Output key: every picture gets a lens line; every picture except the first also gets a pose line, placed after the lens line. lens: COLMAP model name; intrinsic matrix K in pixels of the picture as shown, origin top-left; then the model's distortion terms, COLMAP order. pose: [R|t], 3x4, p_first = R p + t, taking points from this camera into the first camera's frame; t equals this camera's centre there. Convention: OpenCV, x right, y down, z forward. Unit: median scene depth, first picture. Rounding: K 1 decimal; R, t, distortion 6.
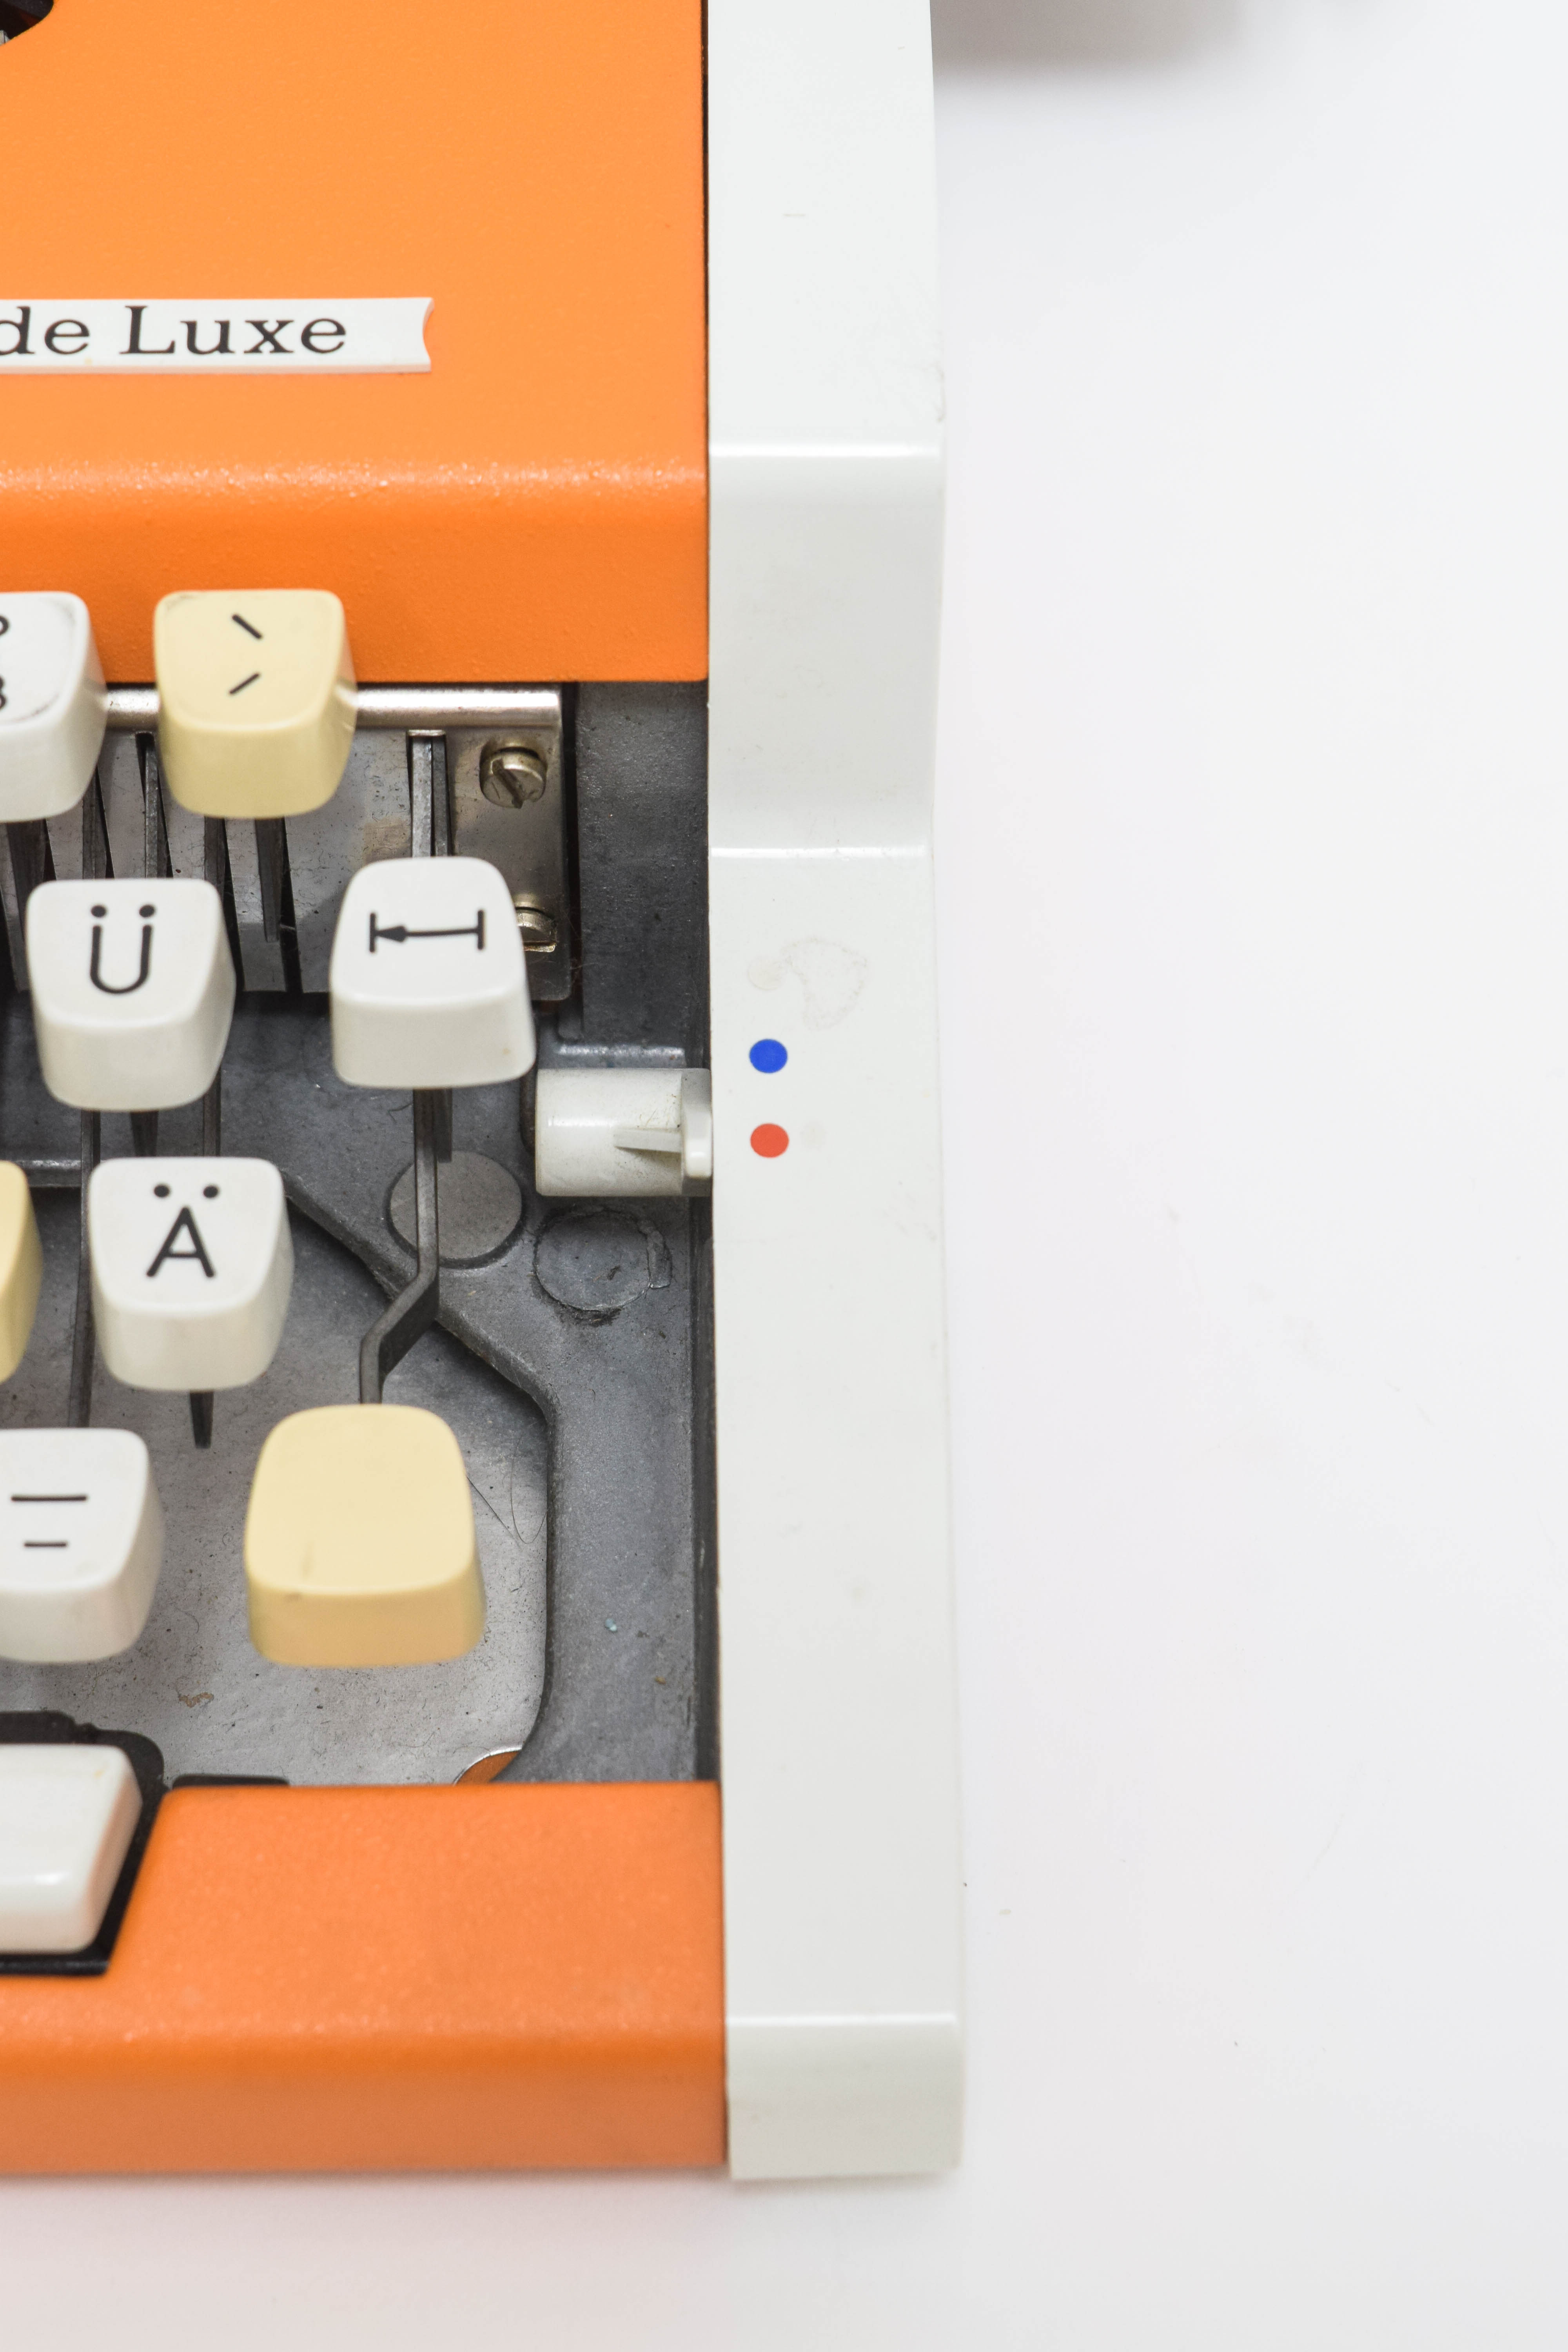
lens RADIAL K [[5232.7, 0, 775.1], [0, 5232.7, 1184.0], [0, 0, 1]] dist [-0.067303, 0.000000]
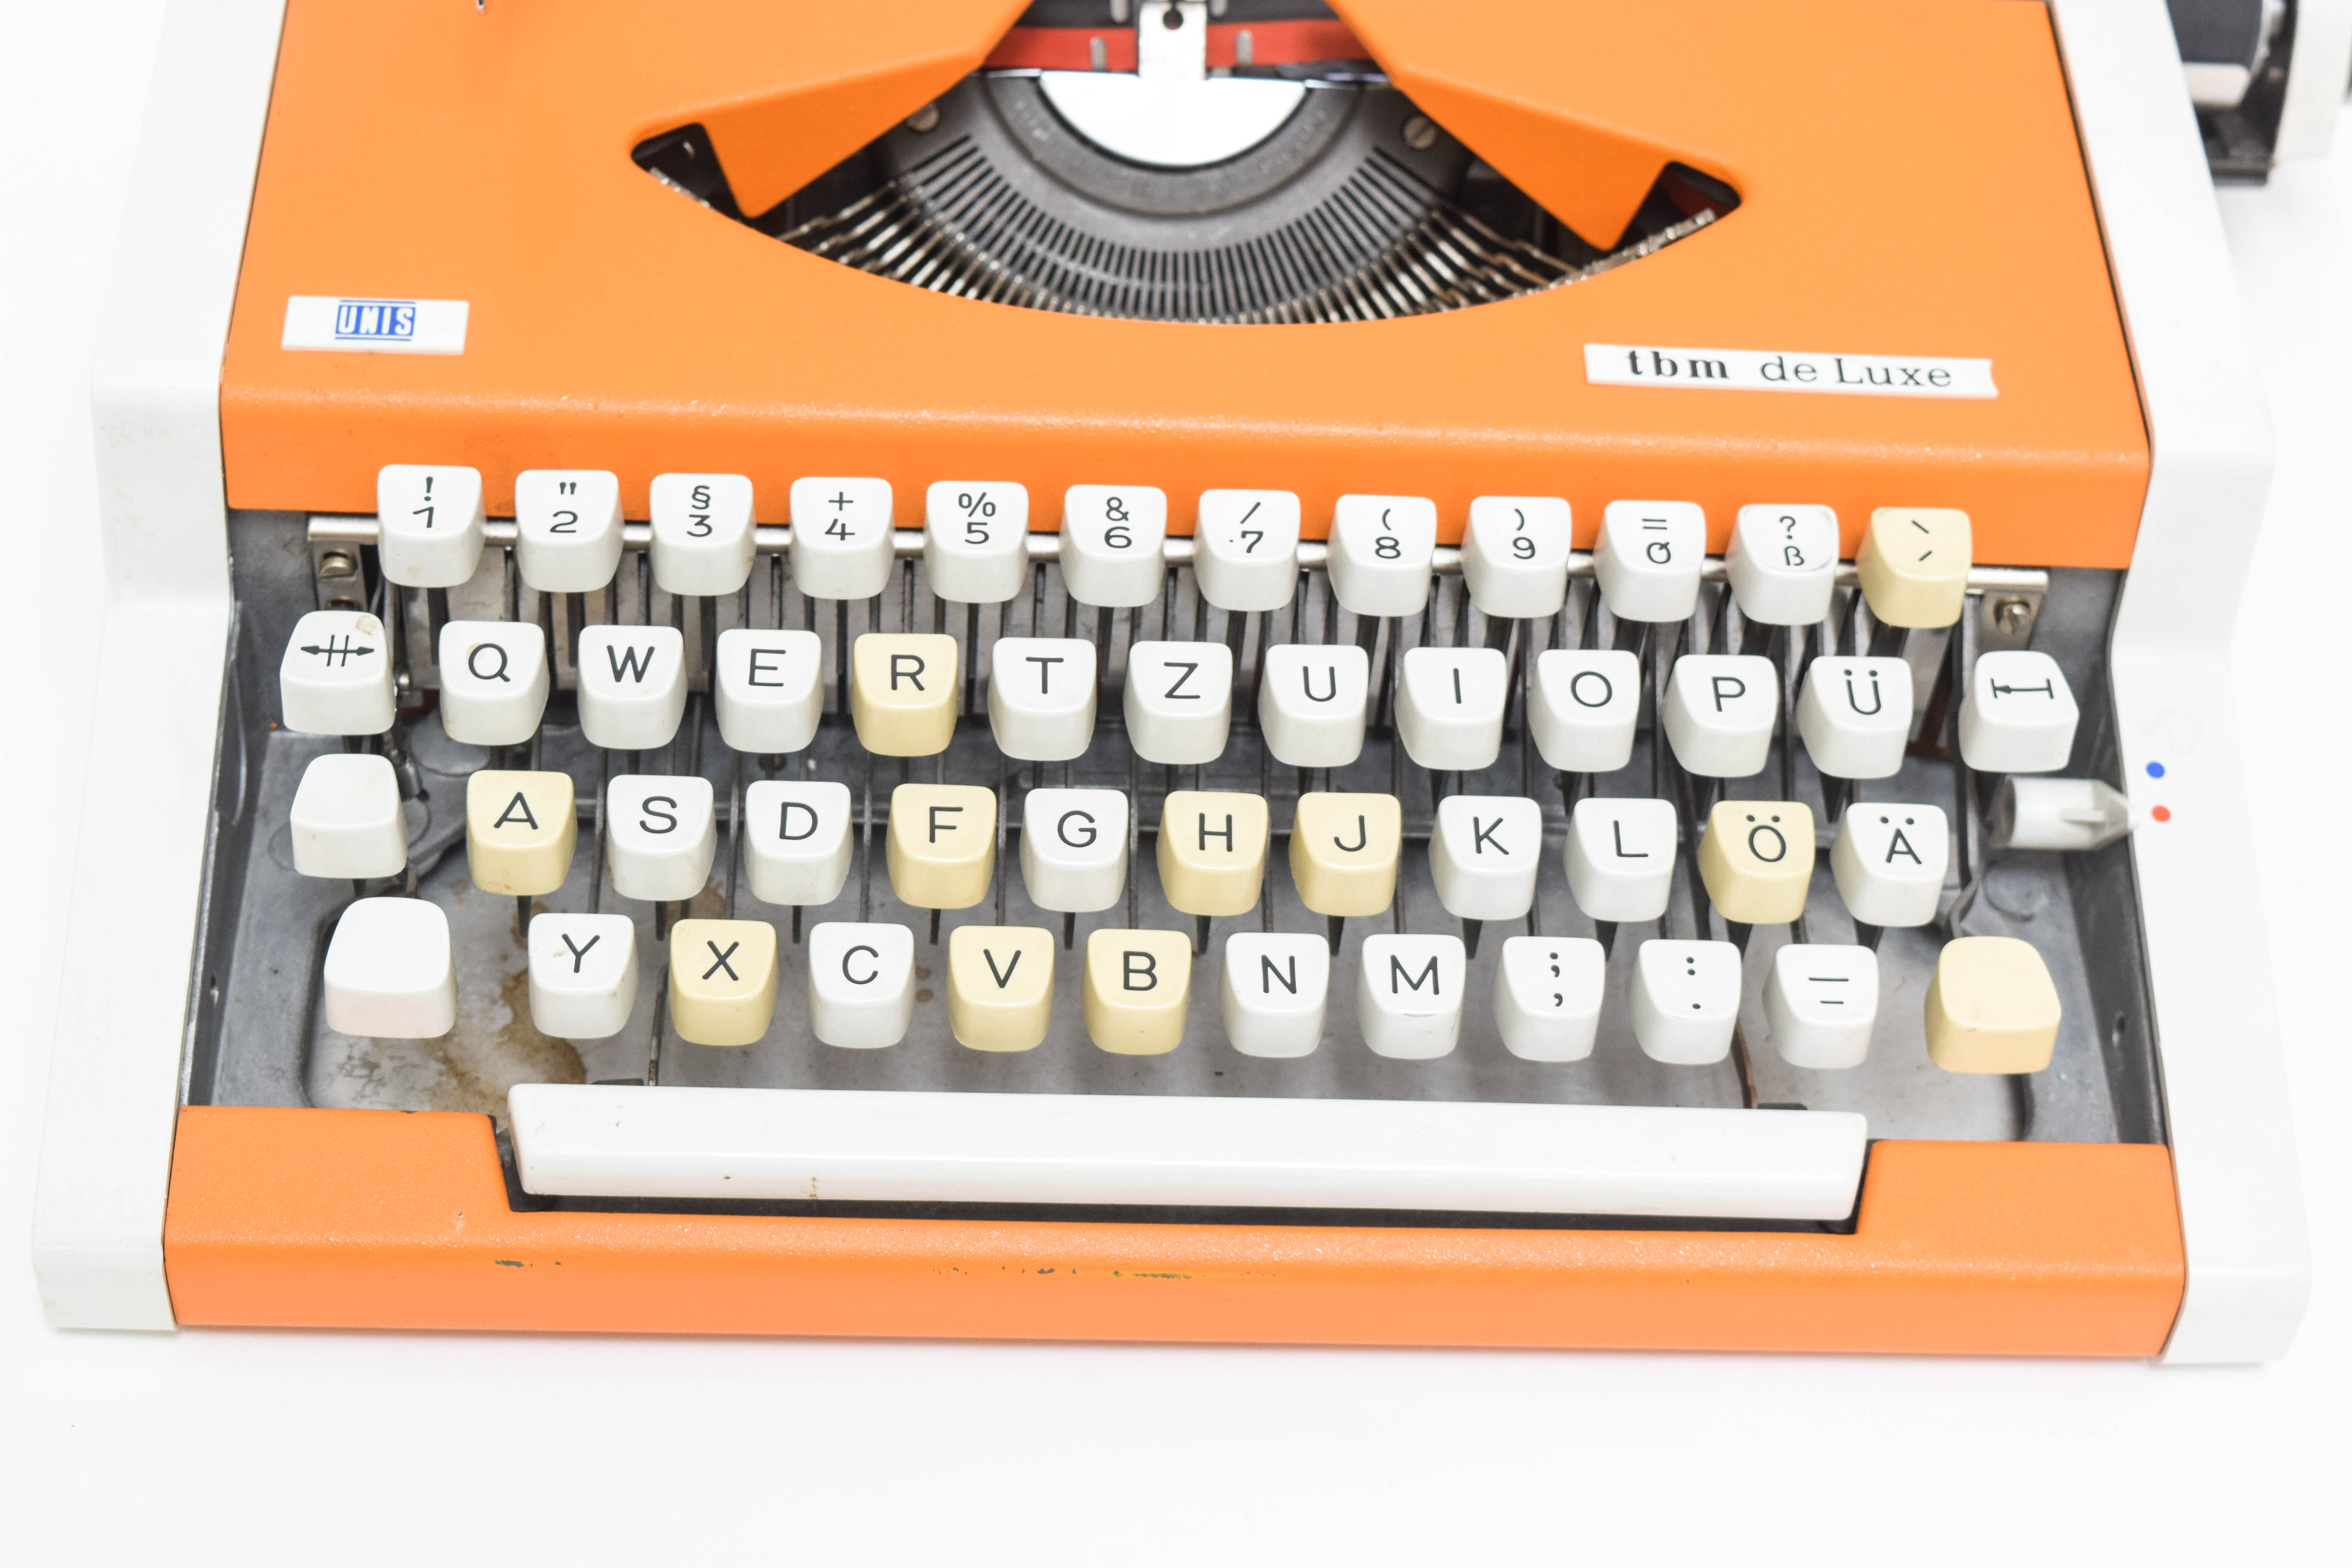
lens RADIAL K [[4237.0, 0, 1177.5], [0, 4237.0, 776.0], [0, 0, 1]] dist [-0.042631, 0.000000]
pose [[0.998441, 0.032681, 0.045261, -0.425767], [-0.028553, 0.995620, -0.089026, 0.124111], [-0.047972, 0.087595, 0.995000, -0.491235]]
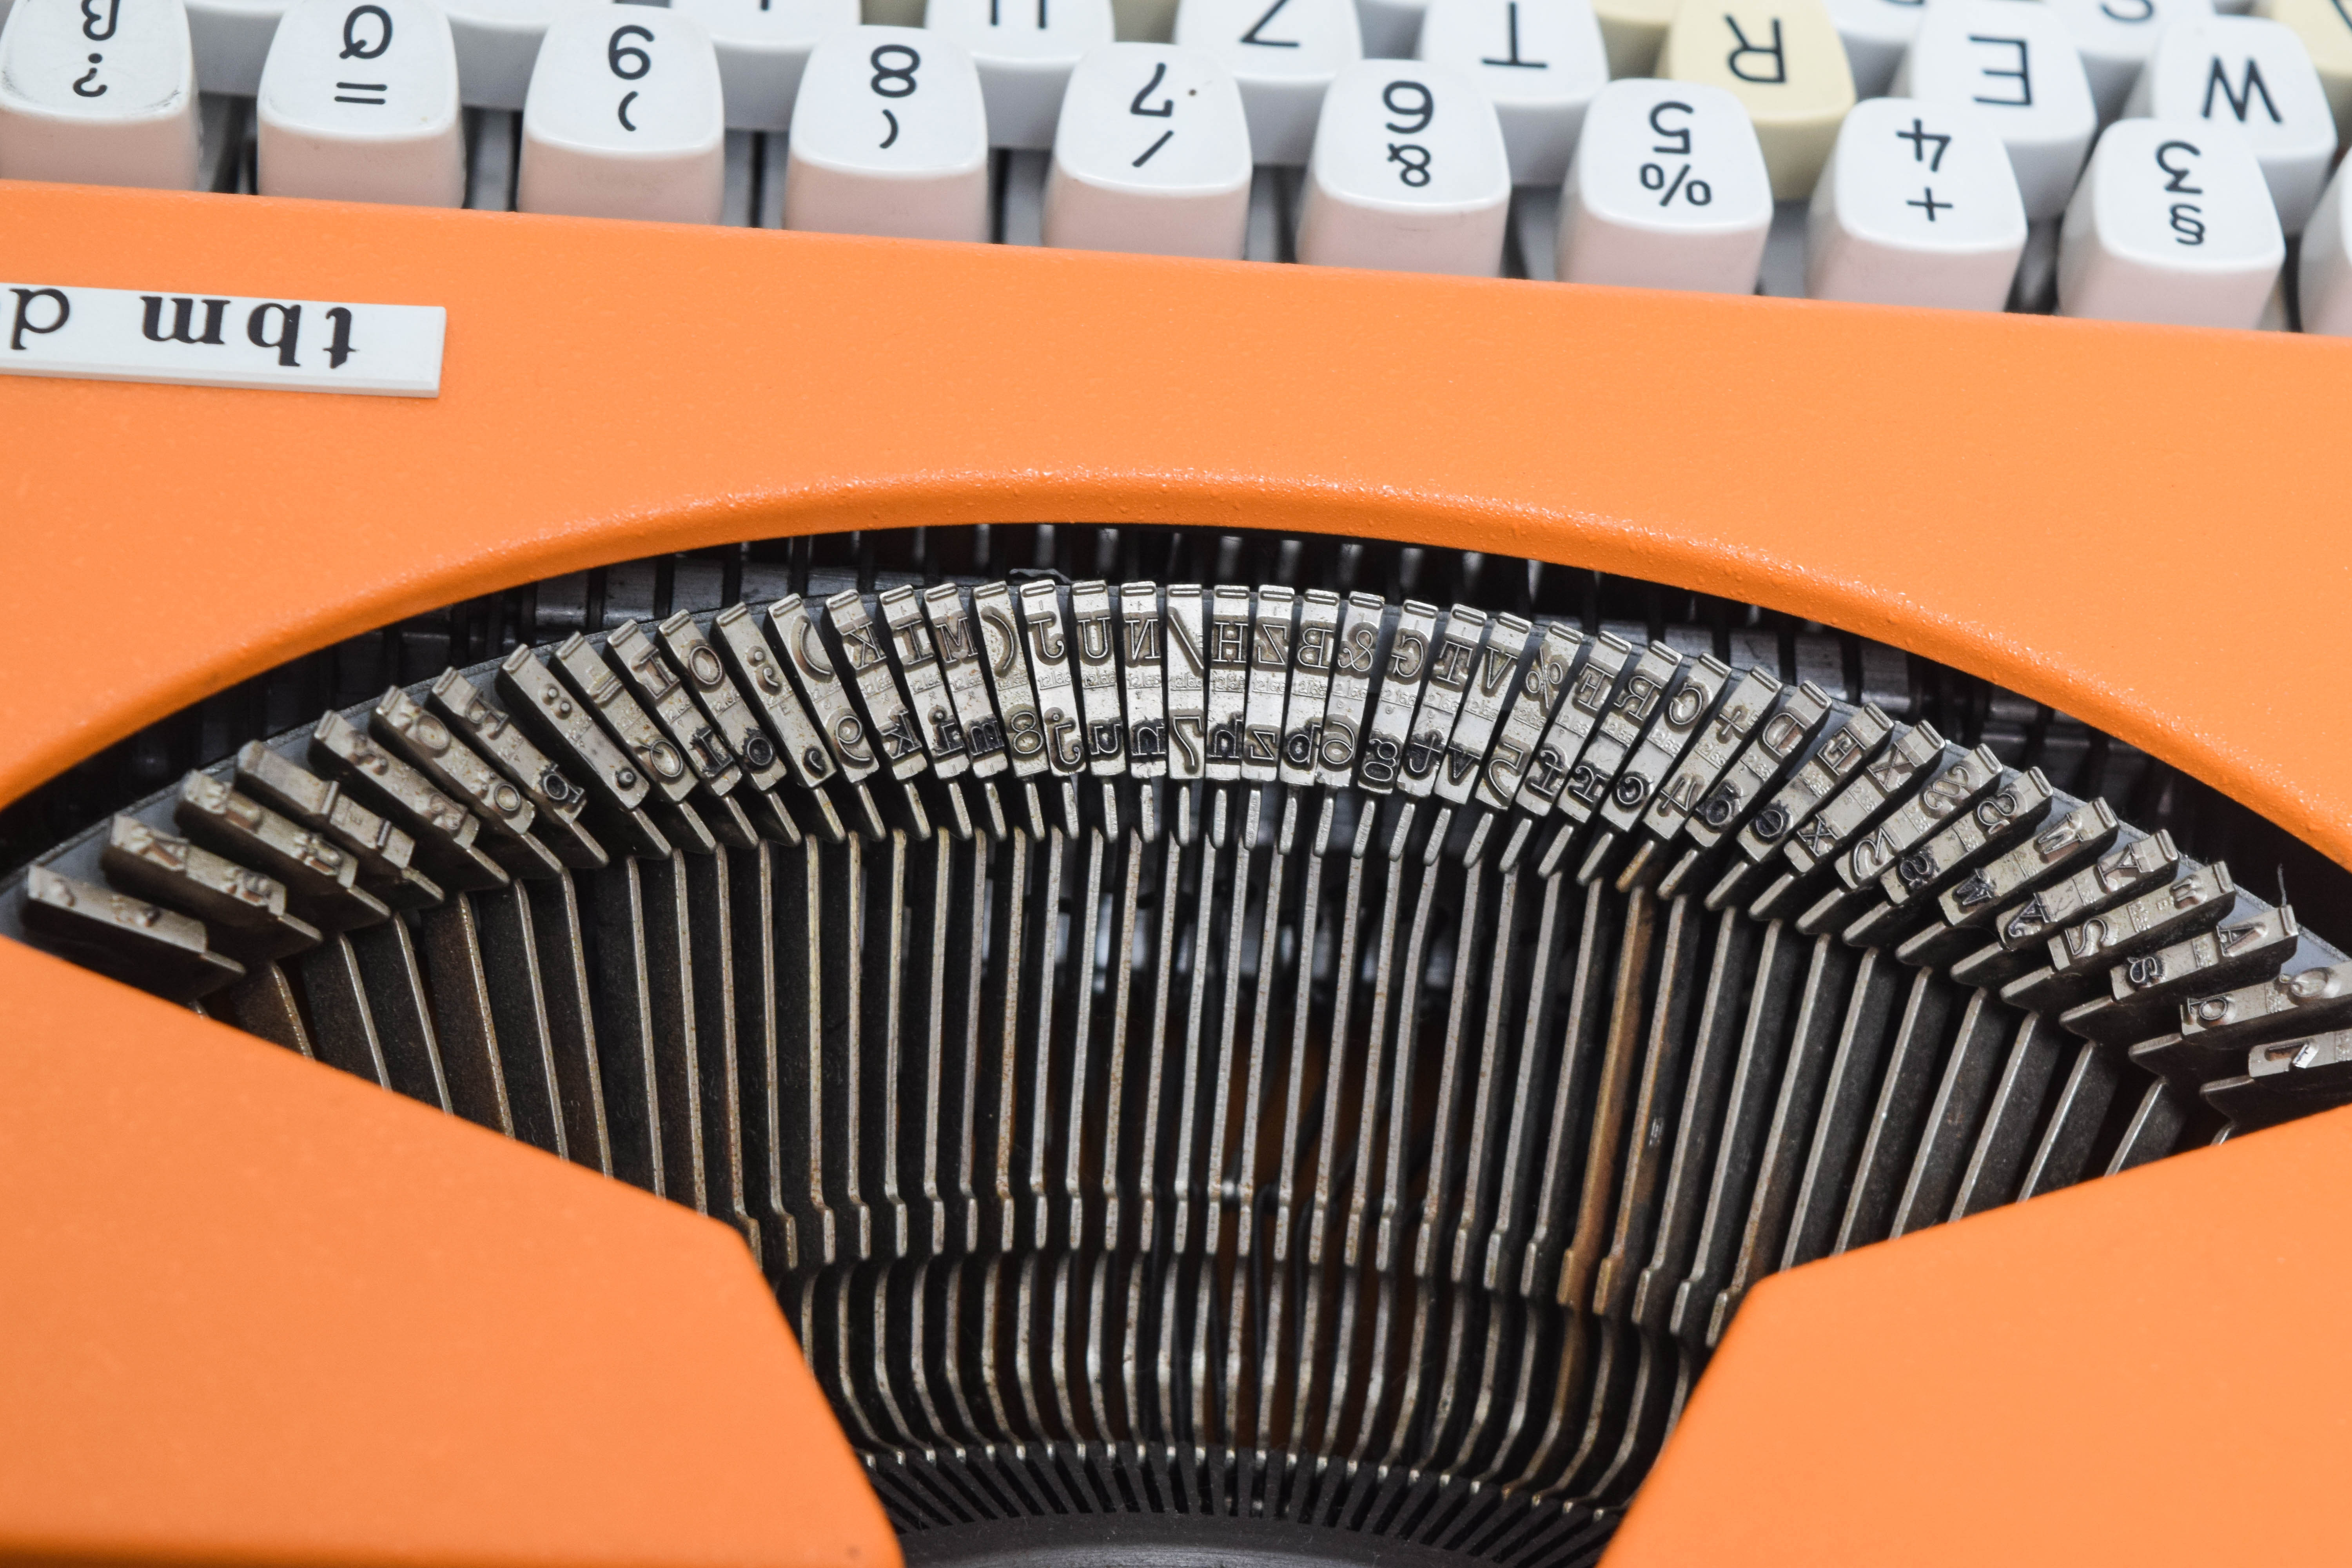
lens RADIAL K [[5232.7, 0, 1191.5], [0, 5232.7, 772.8], [0, 0, 1]] dist [-0.067303, 0.000000]
pose [[-0.993864, -0.079392, -0.077014, -0.279291], [-0.041273, -0.379795, 0.924149, -1.016074], [-0.102619, 0.921658, 0.374188, 0.722021]]
